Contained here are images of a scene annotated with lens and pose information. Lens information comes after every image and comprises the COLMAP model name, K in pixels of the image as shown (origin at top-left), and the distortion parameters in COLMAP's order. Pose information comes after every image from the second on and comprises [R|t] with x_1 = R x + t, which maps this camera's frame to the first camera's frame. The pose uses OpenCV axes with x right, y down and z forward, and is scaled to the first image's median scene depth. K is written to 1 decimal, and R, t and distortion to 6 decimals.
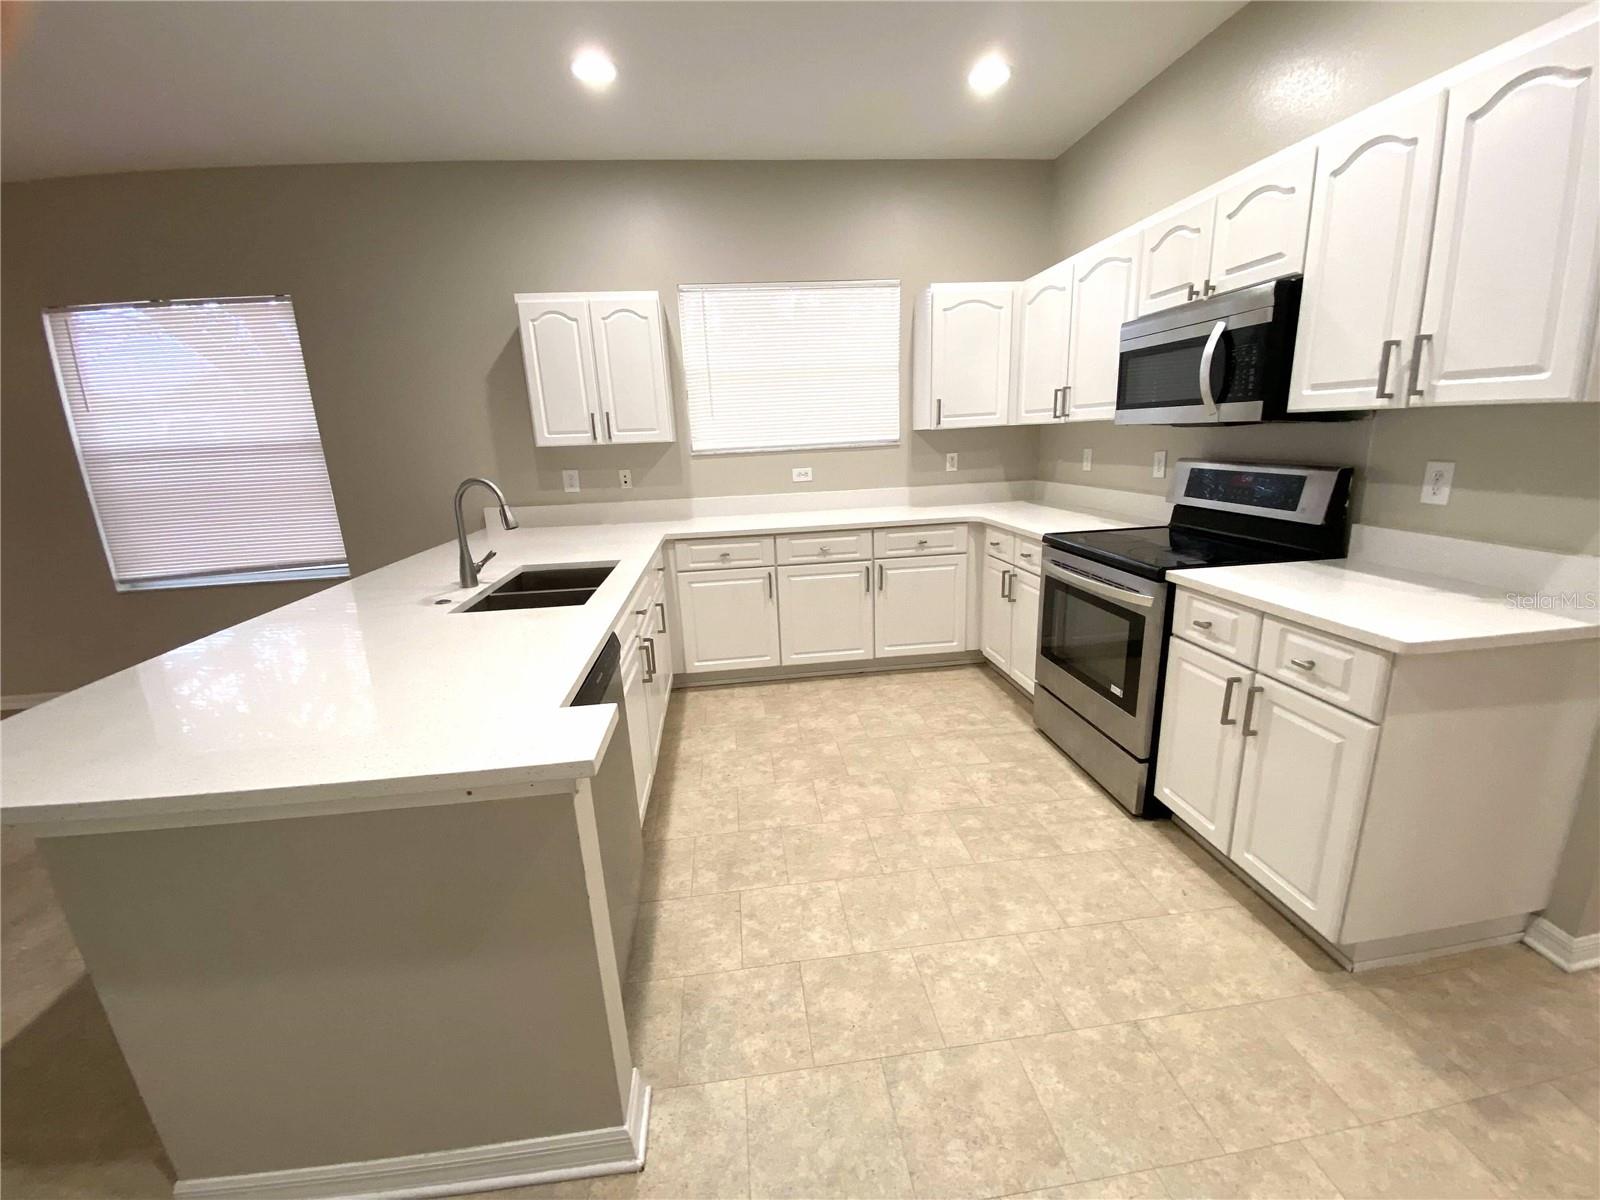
lens RADIAL K [[654.5, 0, 799.6], [0, 654.5, 607.3], [0, 0, 1]] dist [-0.005822, -0.004279]
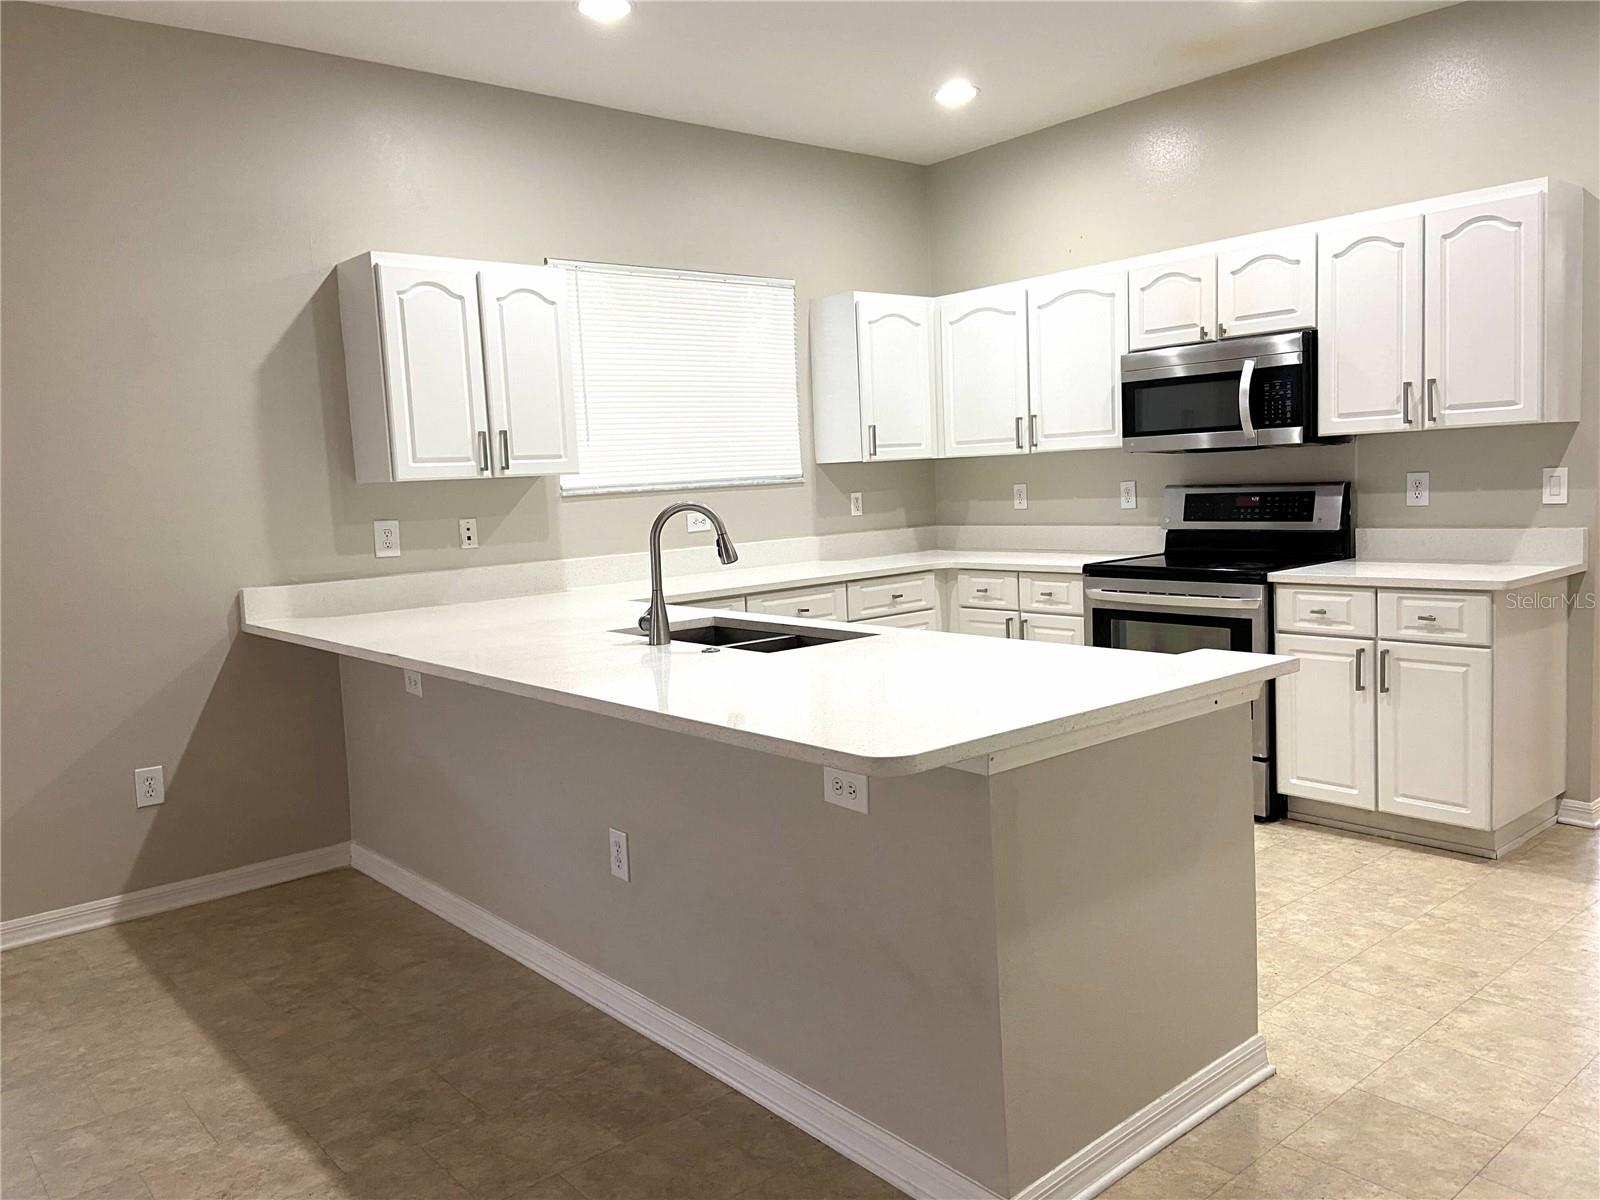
lens RADIAL K [[1233.3, 0, 791.9], [0, 1233.3, 598.7], [0, 0, 1]] dist [0.057673, -0.025311]
pose [[0.829900, -0.053951, 0.555298, -1.265631], [0.153333, 0.979042, -0.134038, 0.143690], [-0.536428, 0.196384, 0.820779, -0.287553]]
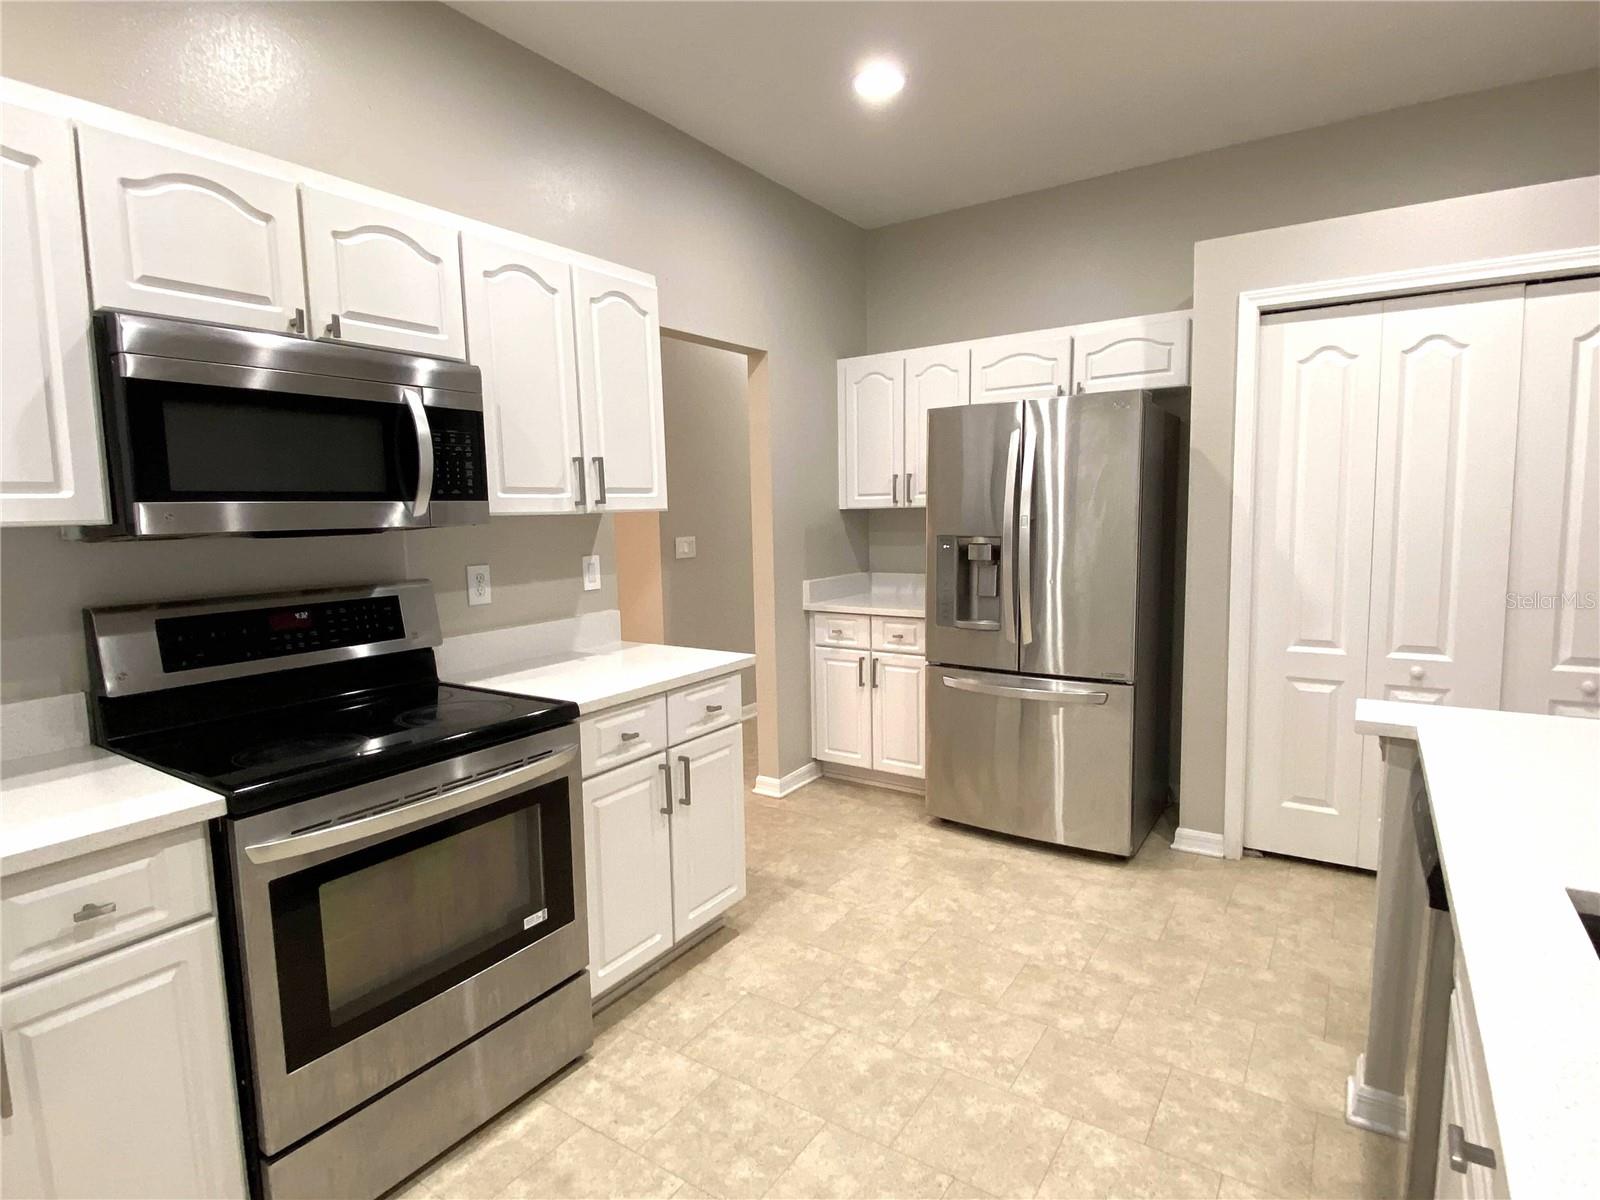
lens RADIAL K [[834.8, 0, 800.7], [0, 834.8, 595.4], [0, 0, 1]] dist [-0.006036, -0.006185]
pose [[-0.760929, -0.006029, 0.648807, -0.281271], [0.220278, 0.938166, 0.267063, -0.377284], [-0.610299, 0.346134, -0.712549, 1.471870]]
